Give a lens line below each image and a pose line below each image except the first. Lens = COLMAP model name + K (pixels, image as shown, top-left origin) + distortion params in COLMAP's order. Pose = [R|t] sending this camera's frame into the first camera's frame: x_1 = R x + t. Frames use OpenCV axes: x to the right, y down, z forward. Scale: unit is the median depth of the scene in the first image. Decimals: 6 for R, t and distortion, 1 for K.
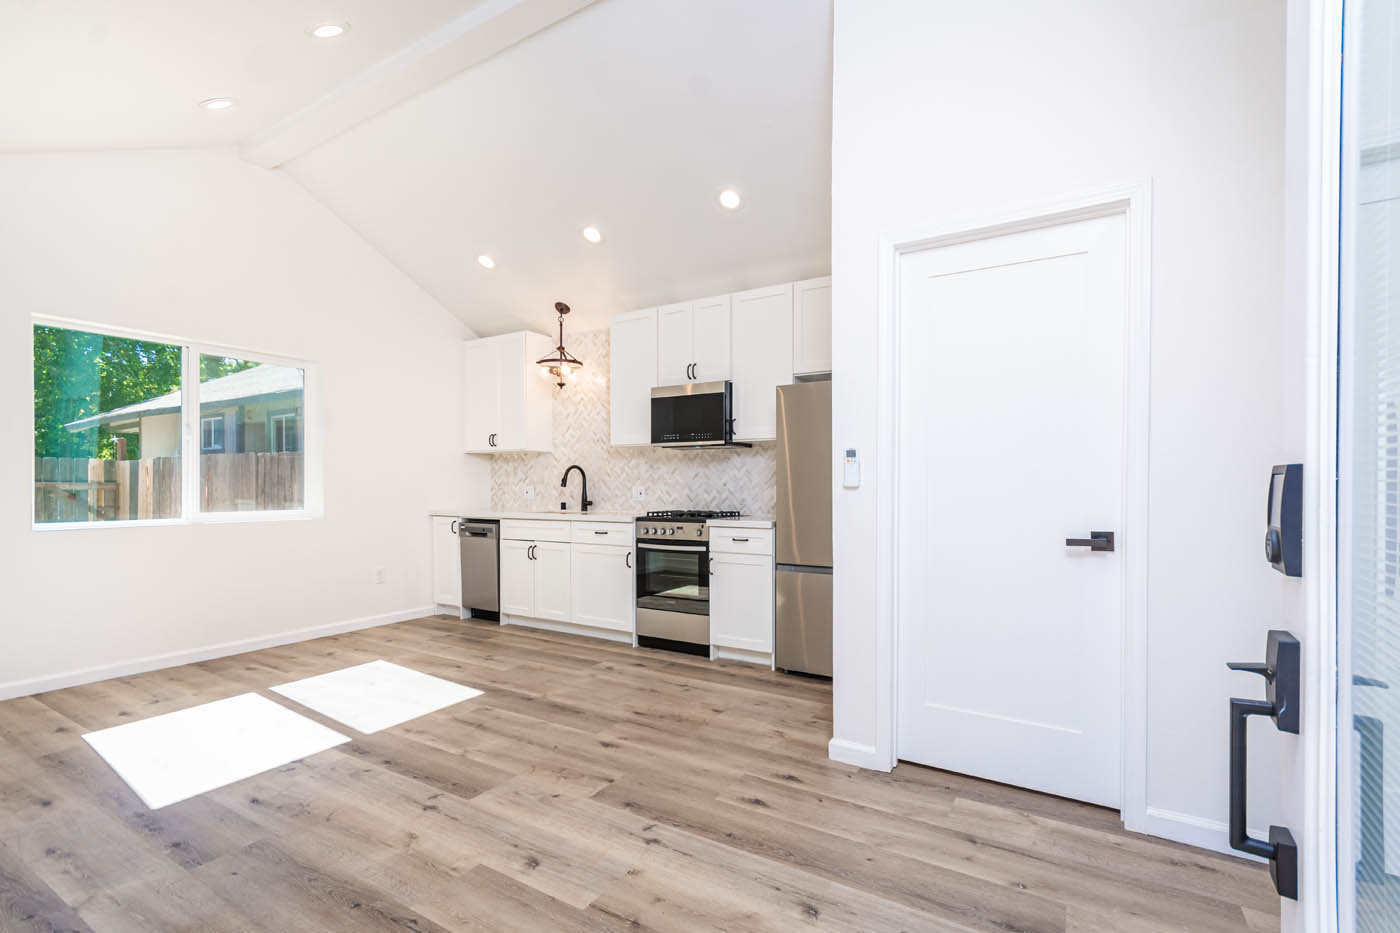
lens RADIAL K [[621.6, 0, 711.1], [0, 621.6, 493.9], [0, 0, 1]] dist [0.012108, -0.005396]
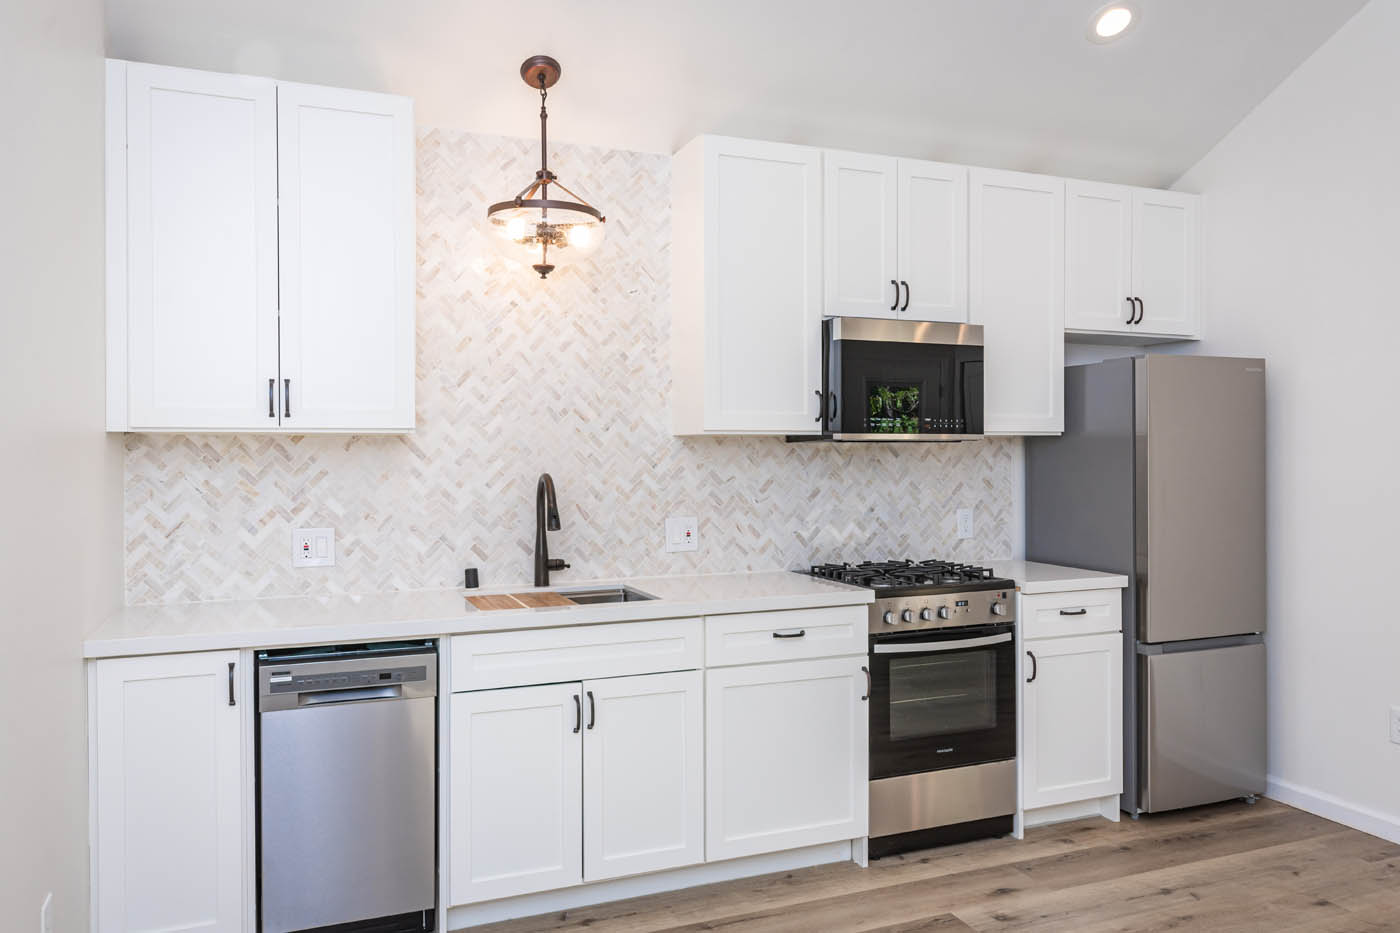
lens RADIAL K [[1034.1, 0, 711.4], [0, 1034.1, 458.7], [0, 0, 1]] dist [-0.001399, 0.003459]
pose [[0.600240, -0.010526, 0.799750, -0.879974], [0.013614, 0.999903, 0.002943, -0.072133], [-0.799704, 0.009121, 0.600325, 0.668275]]
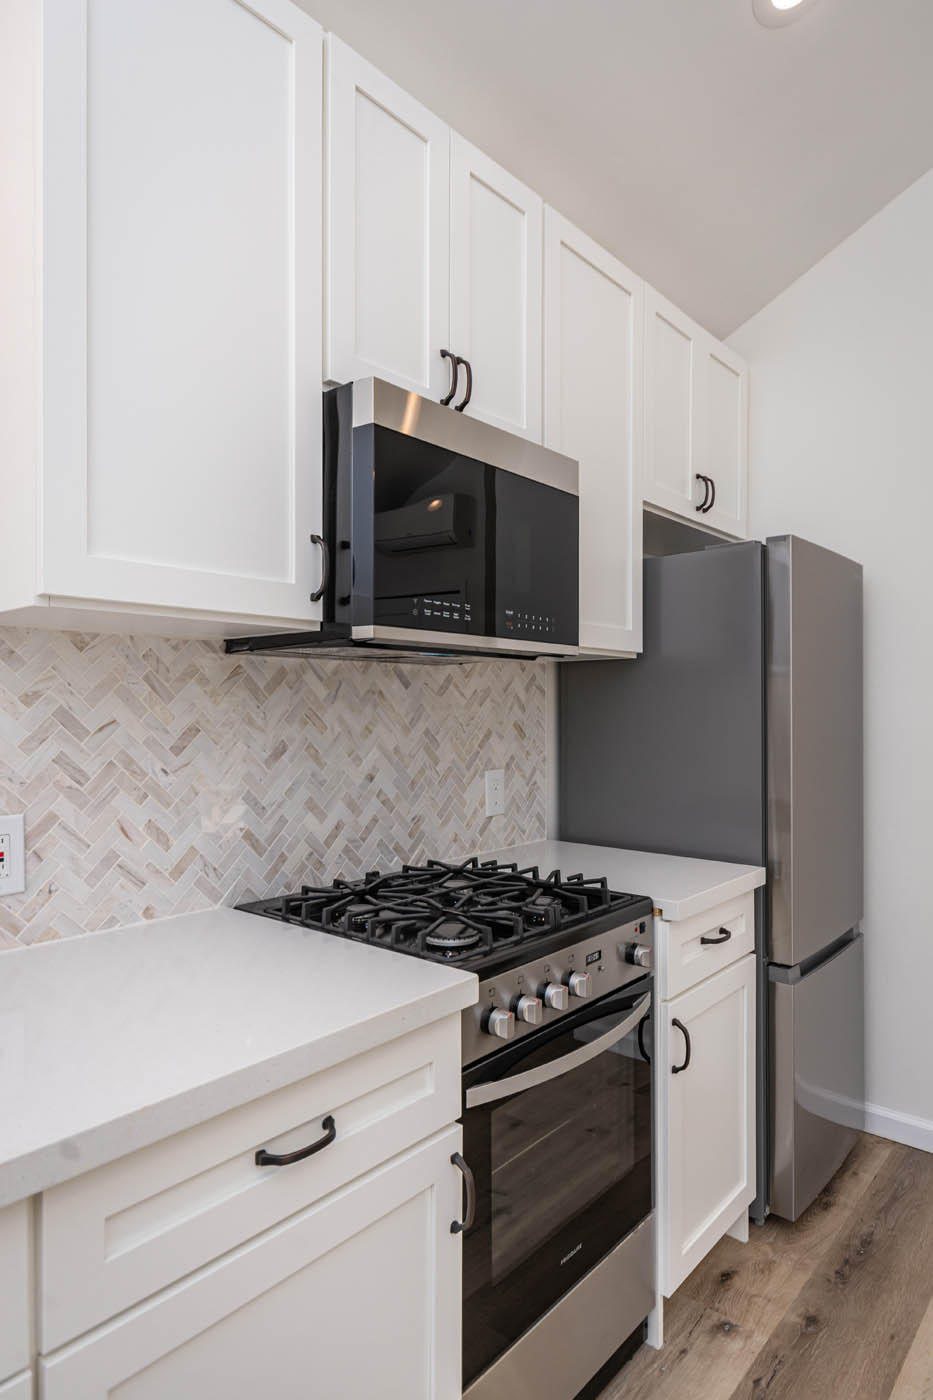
lens RADIAL K [[824.8, 0, 473.7], [0, 824.8, 706.0], [0, 0, 1]] dist [0.005495, -0.004999]
pose [[0.170899, -0.002199, 0.985286, -0.423545], [0.011640, 0.999932, 0.000212, -0.056940], [-0.985220, 0.011432, 0.170913, 1.014653]]
